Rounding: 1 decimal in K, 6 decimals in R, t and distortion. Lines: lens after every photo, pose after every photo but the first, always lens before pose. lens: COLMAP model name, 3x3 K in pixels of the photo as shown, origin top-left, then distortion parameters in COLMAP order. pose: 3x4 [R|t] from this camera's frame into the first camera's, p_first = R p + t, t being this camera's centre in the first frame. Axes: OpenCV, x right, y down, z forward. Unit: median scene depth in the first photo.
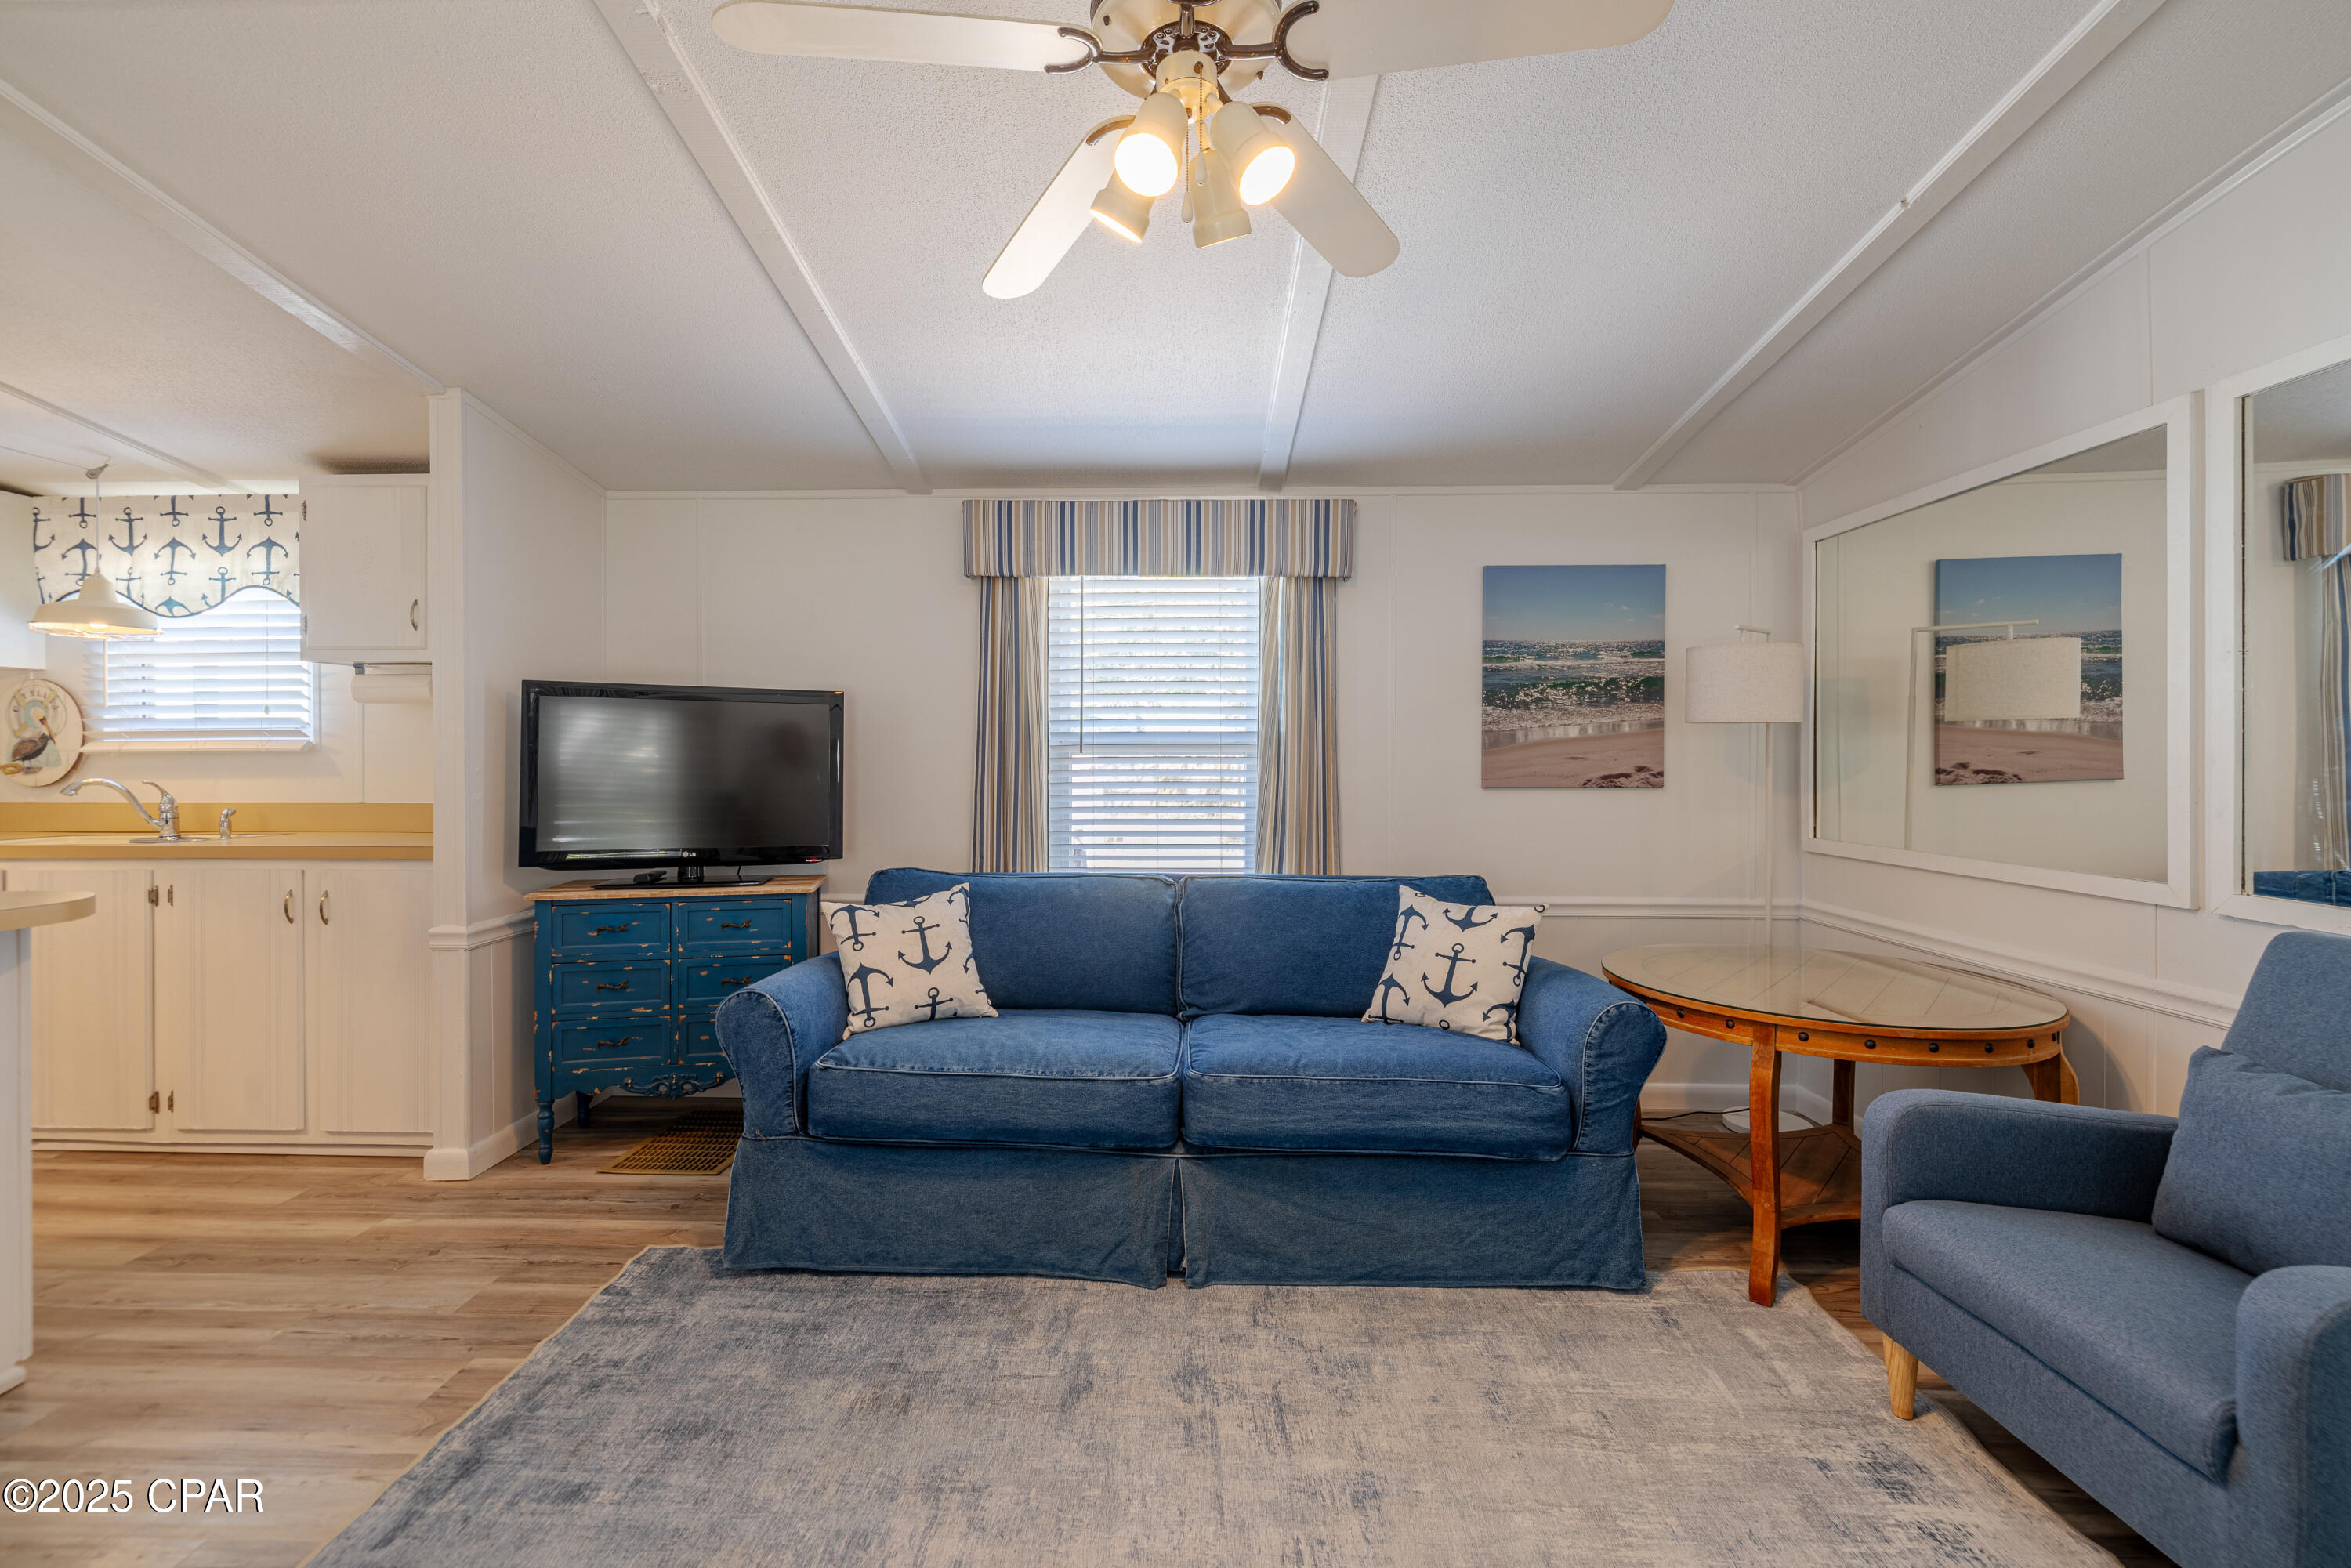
lens RADIAL K [[990.8, 0, 1157.2], [0, 990.8, 766.2], [0, 0, 1]] dist [0.000909, -0.000135]
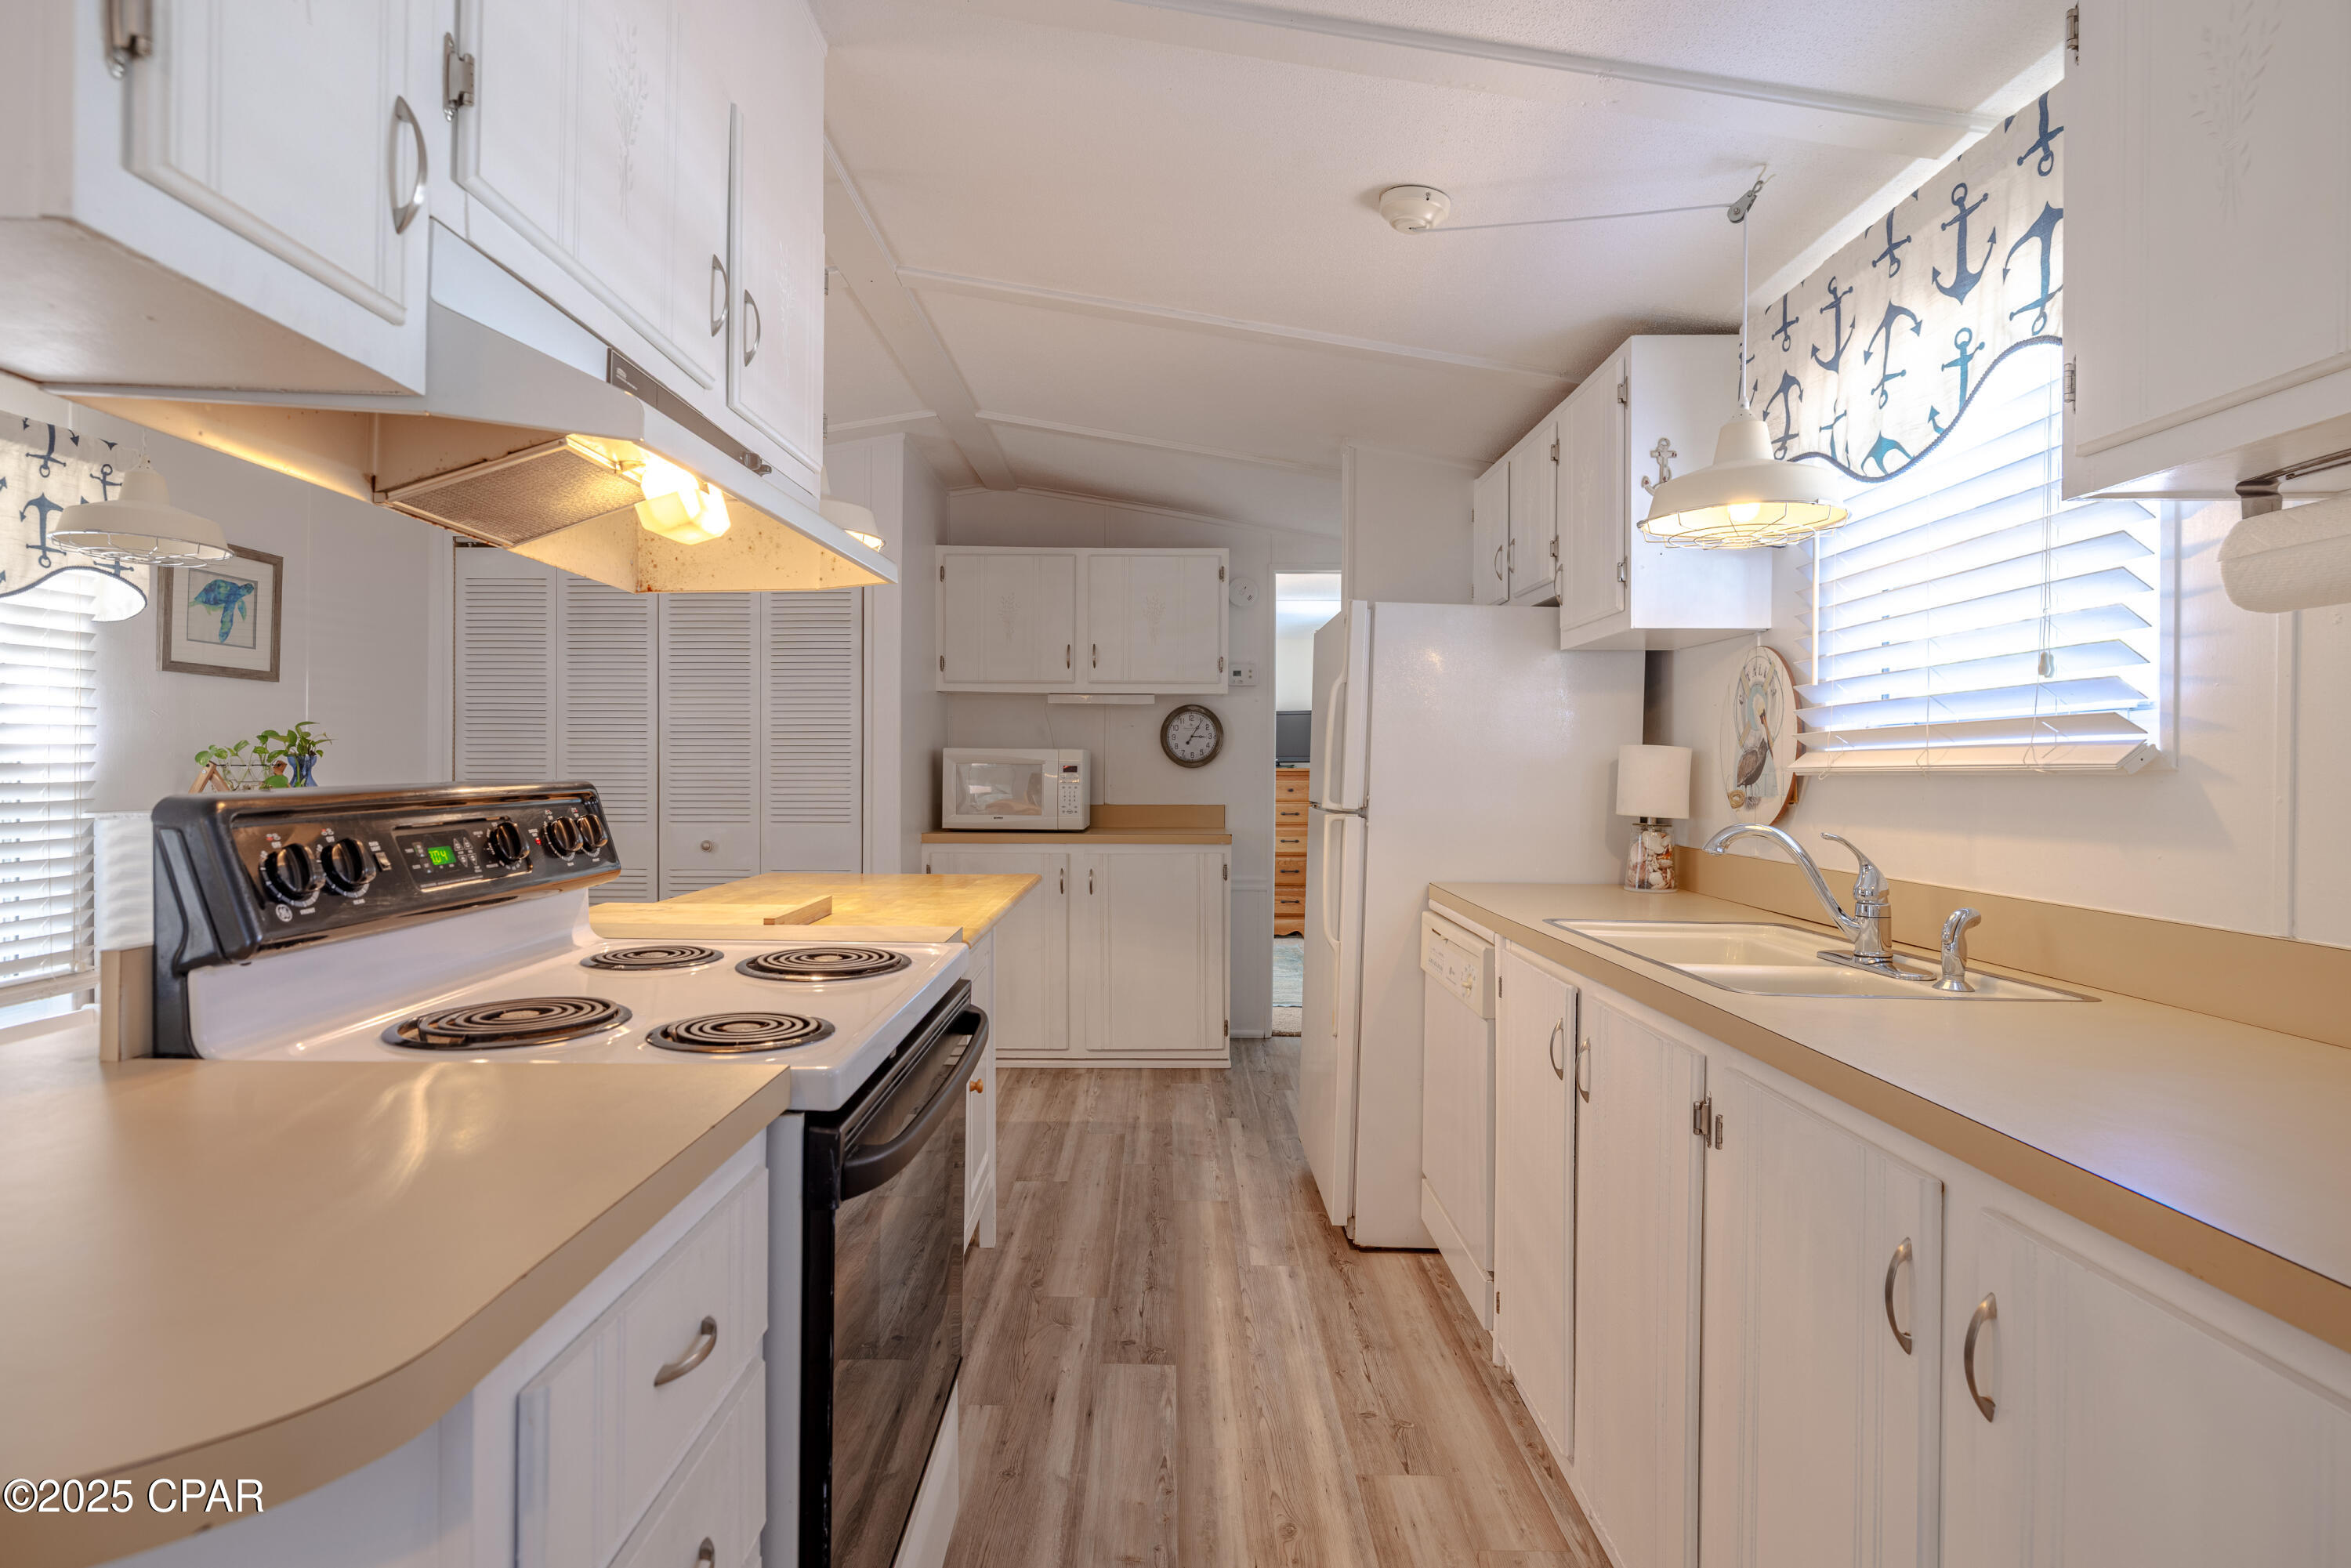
lens RADIAL K [[1208.5, 0, 1158.1], [0, 1208.5, 771.2], [0, 0, 1]] dist [-0.002198, -0.000191]
pose [[0.024024, 0.003085, -0.999707, -0.484043], [-0.017706, 0.999840, 0.002660, -0.011095], [0.999555, 0.017637, 0.024075, 0.713644]]
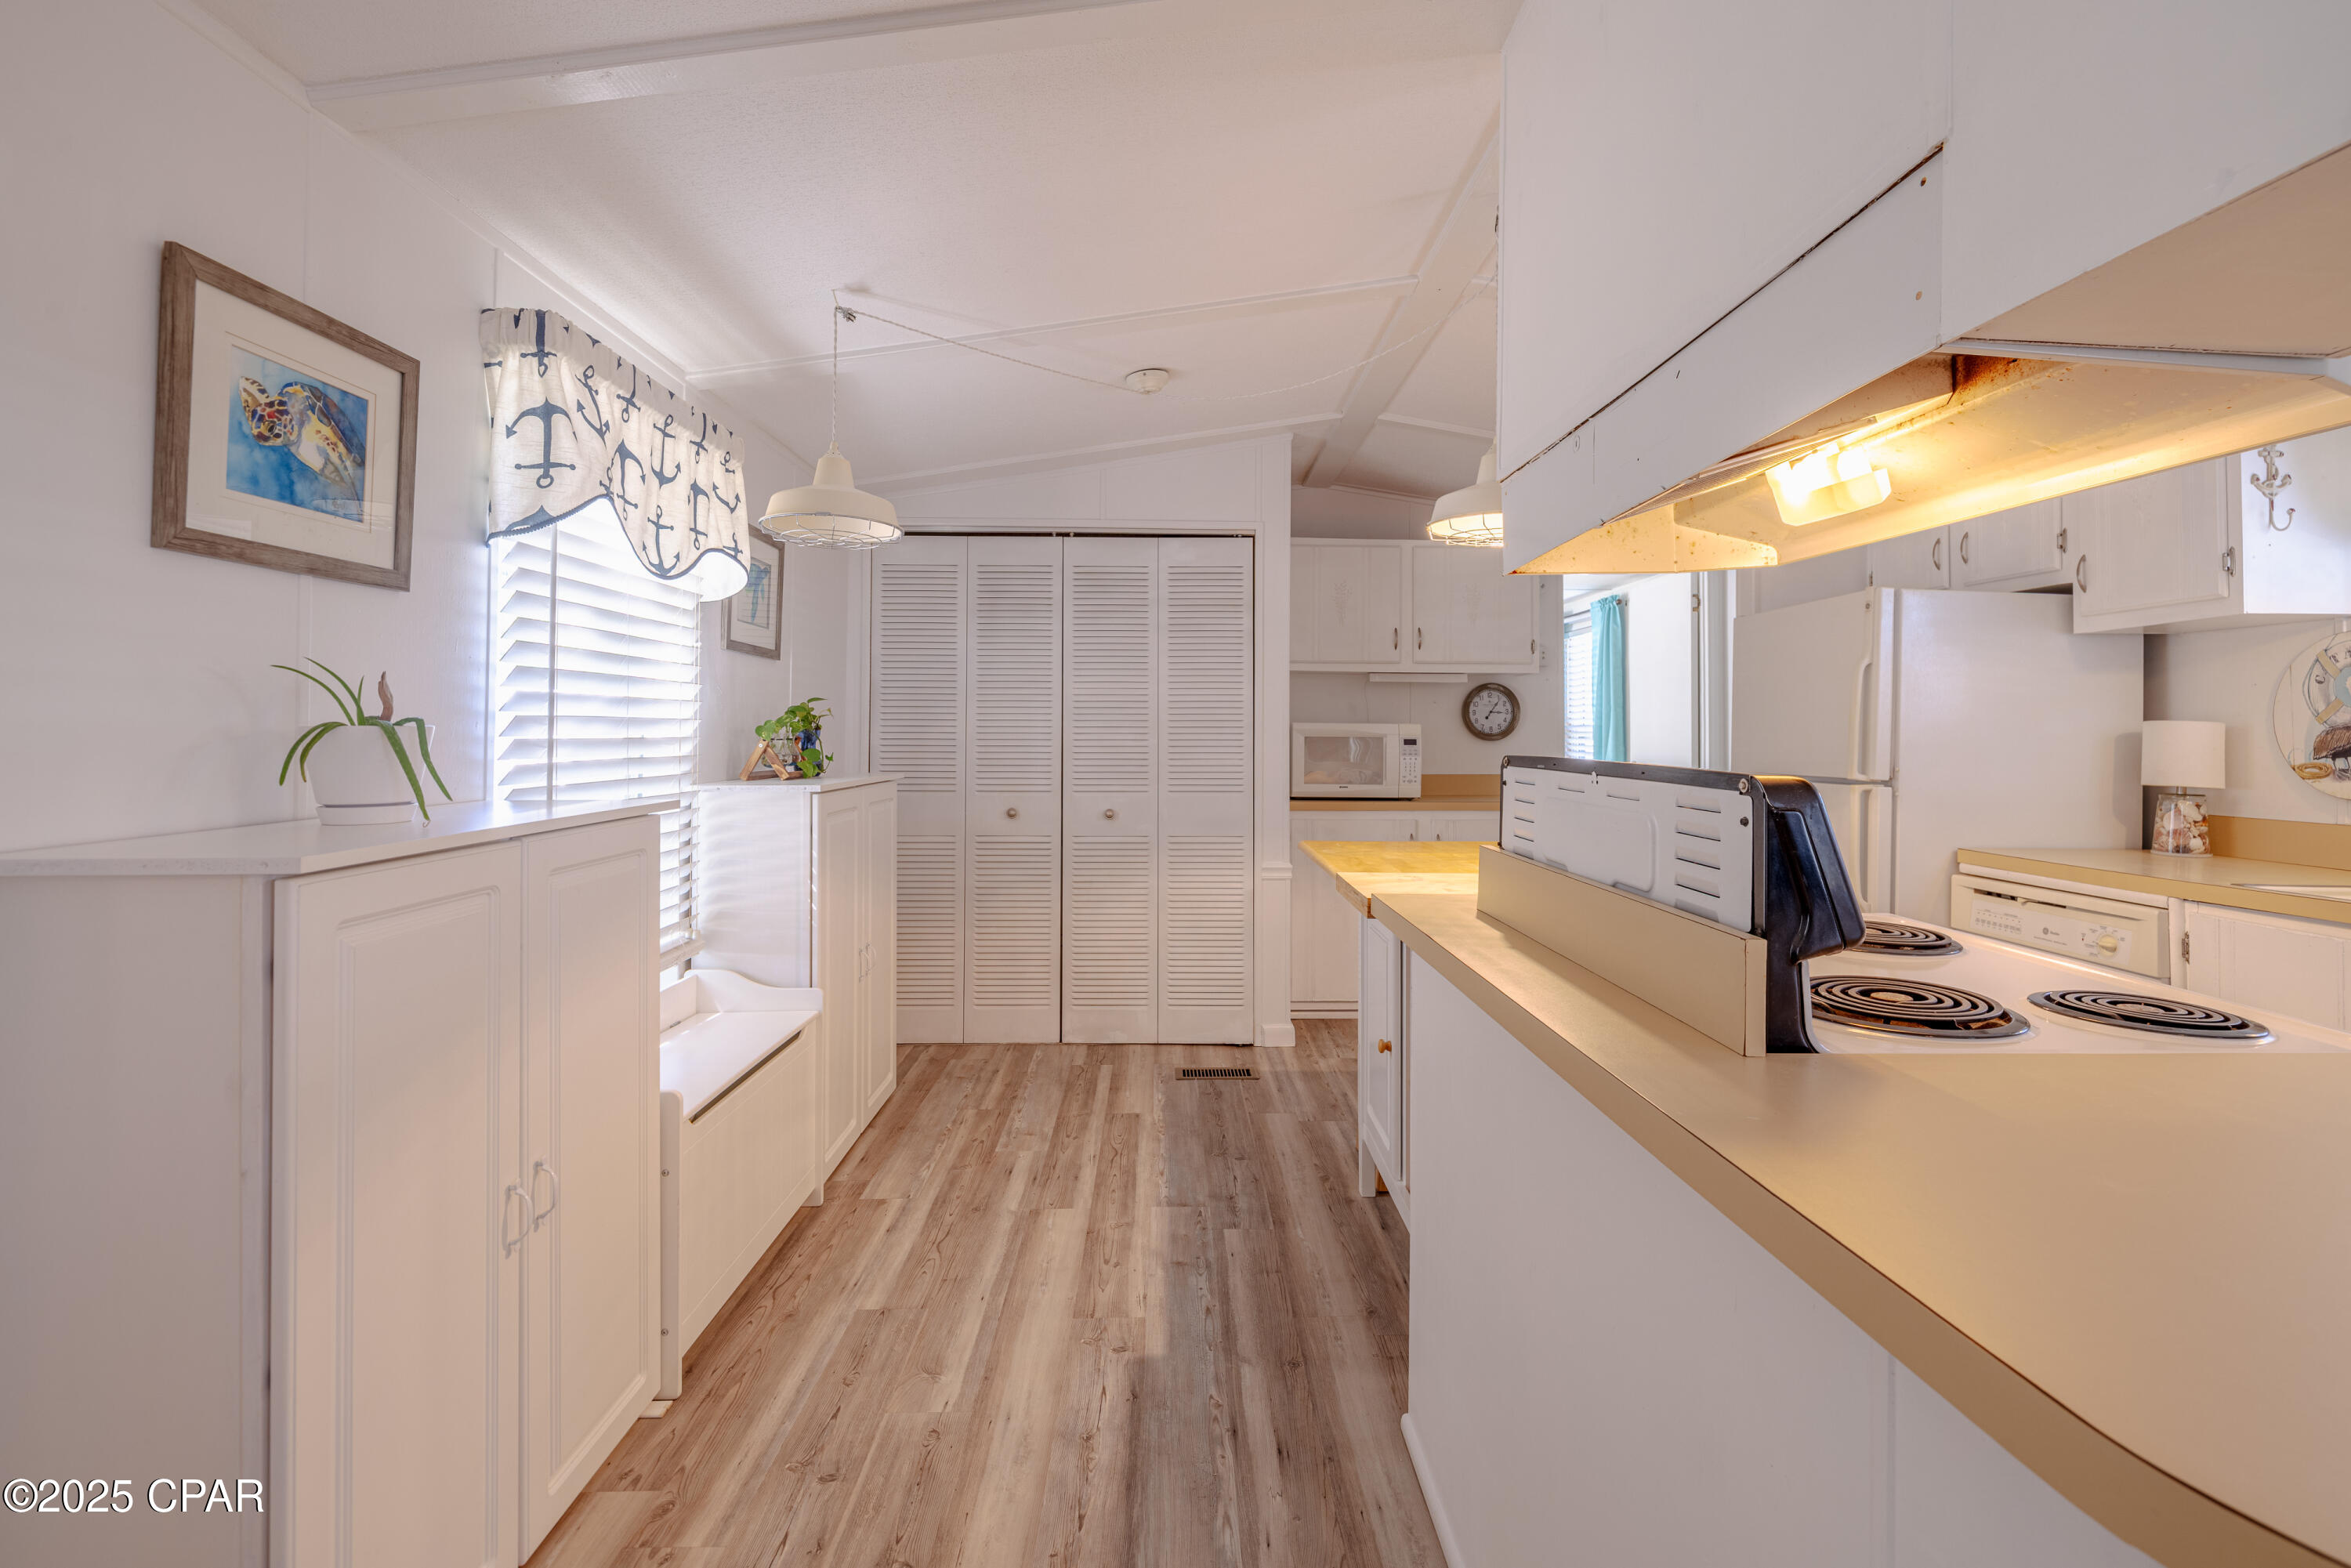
lens RADIAL K [[1076.6, 0, 1189.6], [0, 1076.6, 718.1], [0, 0, 1]] dist [-0.003740, -0.000049]
pose [[0.053835, -0.019177, -0.998366, -0.551181], [-0.017570, 0.999643, -0.020149, -0.005248], [0.998395, 0.018626, 0.053479, 0.247696]]
